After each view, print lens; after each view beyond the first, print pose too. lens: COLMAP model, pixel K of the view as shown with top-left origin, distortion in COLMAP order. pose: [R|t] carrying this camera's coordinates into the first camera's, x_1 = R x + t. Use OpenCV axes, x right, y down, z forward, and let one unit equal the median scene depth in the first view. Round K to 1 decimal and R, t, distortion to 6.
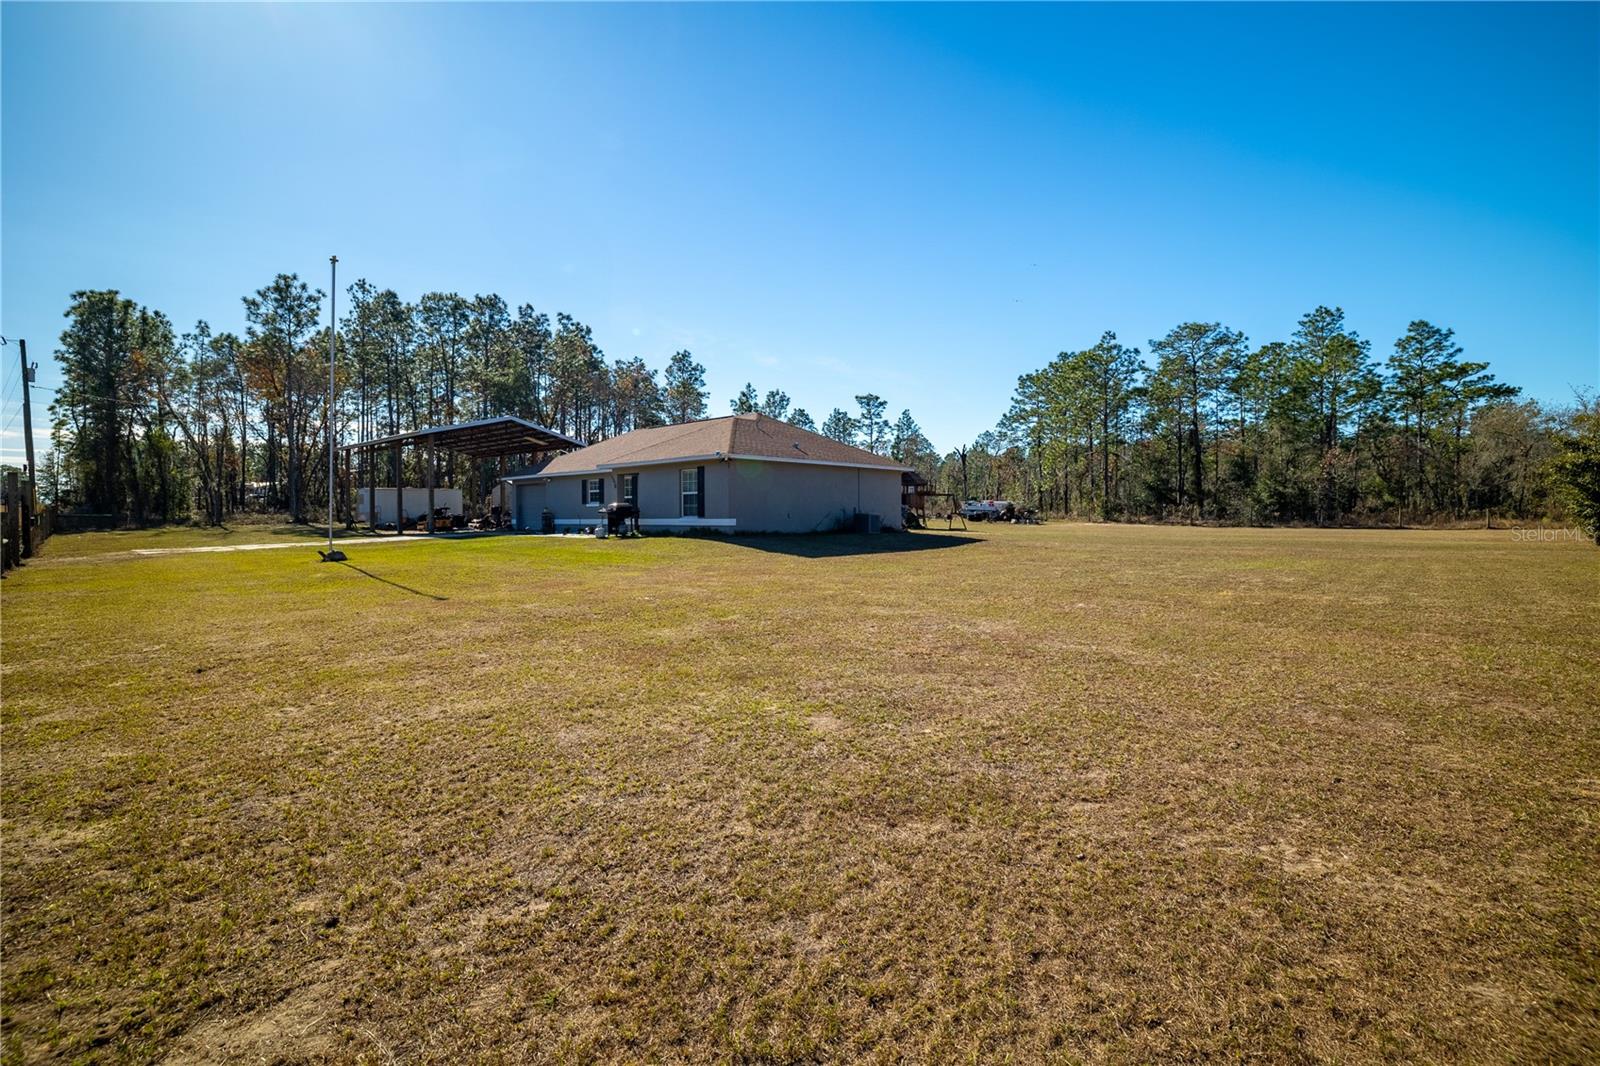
lens RADIAL K [[731.8, 0, 800.0], [0, 731.8, 533.0], [0, 0, 1]] dist [-0.033053, -0.000029]
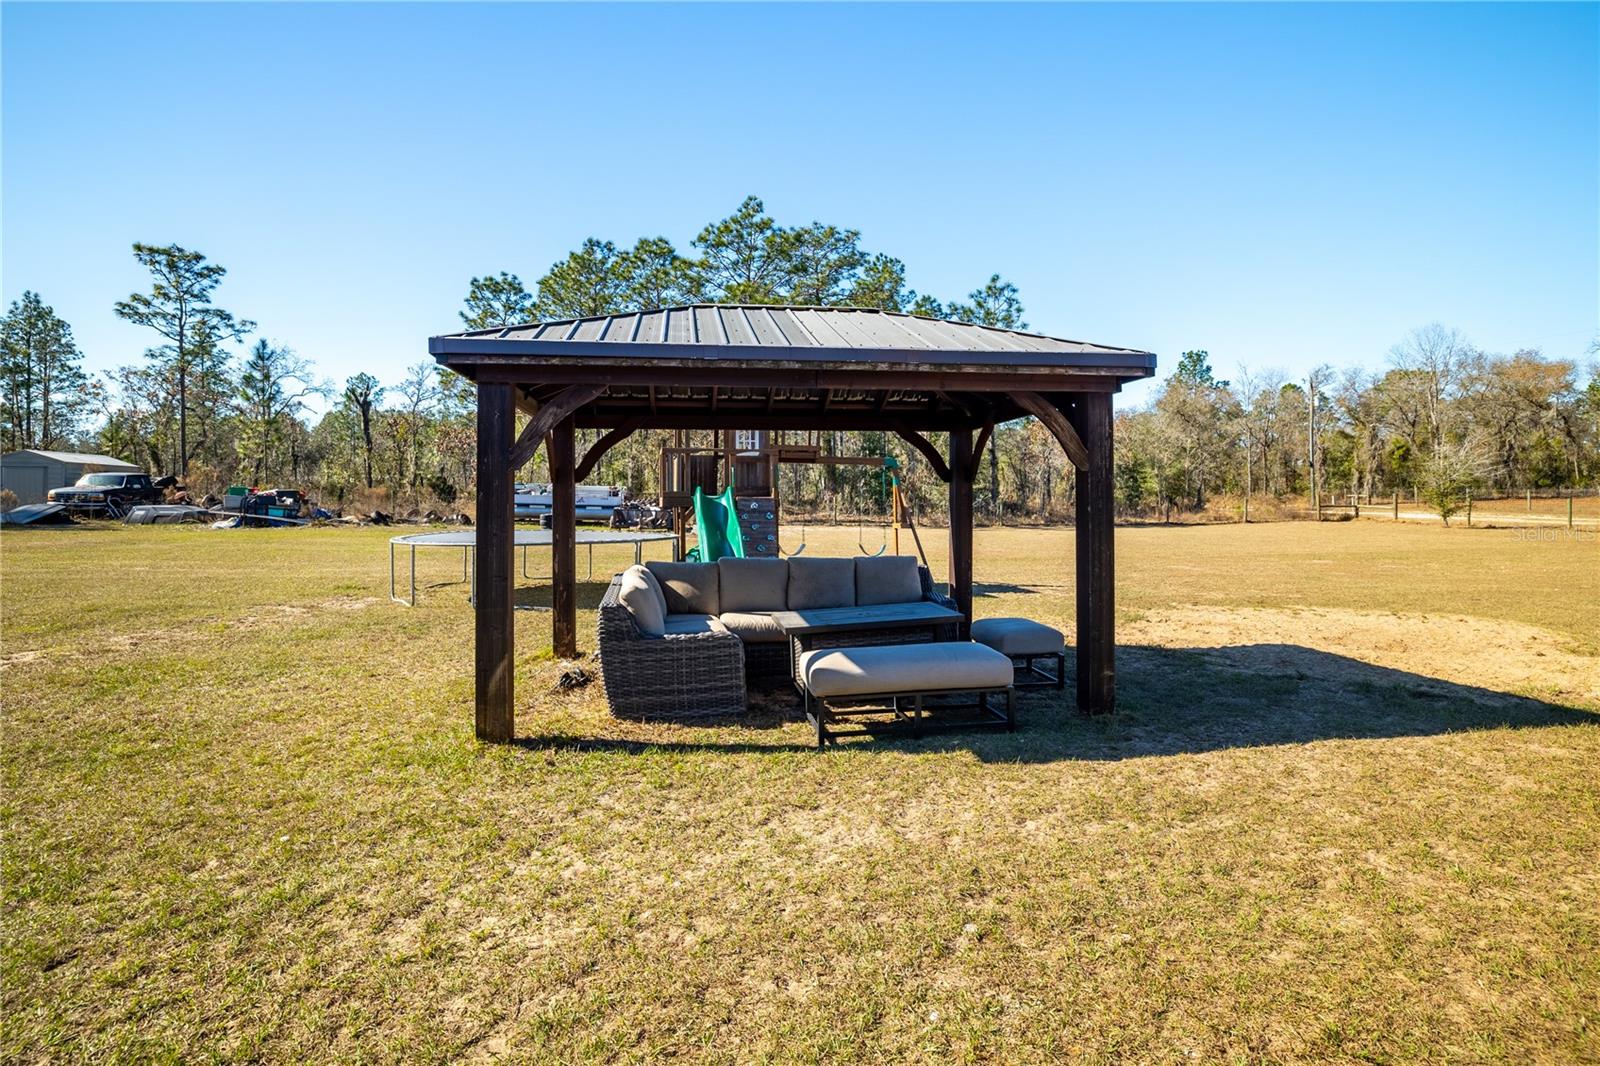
lens RADIAL K [[779.6, 0, 815.0], [0, 779.6, 522.7], [0, 0, 1]] dist [-0.045452, 0.000362]
pose [[0.618311, -0.029319, 0.785387, -0.037116], [0.028609, 0.999481, 0.014787, -0.021897], [-0.785413, 0.013326, 0.618829, 0.547449]]
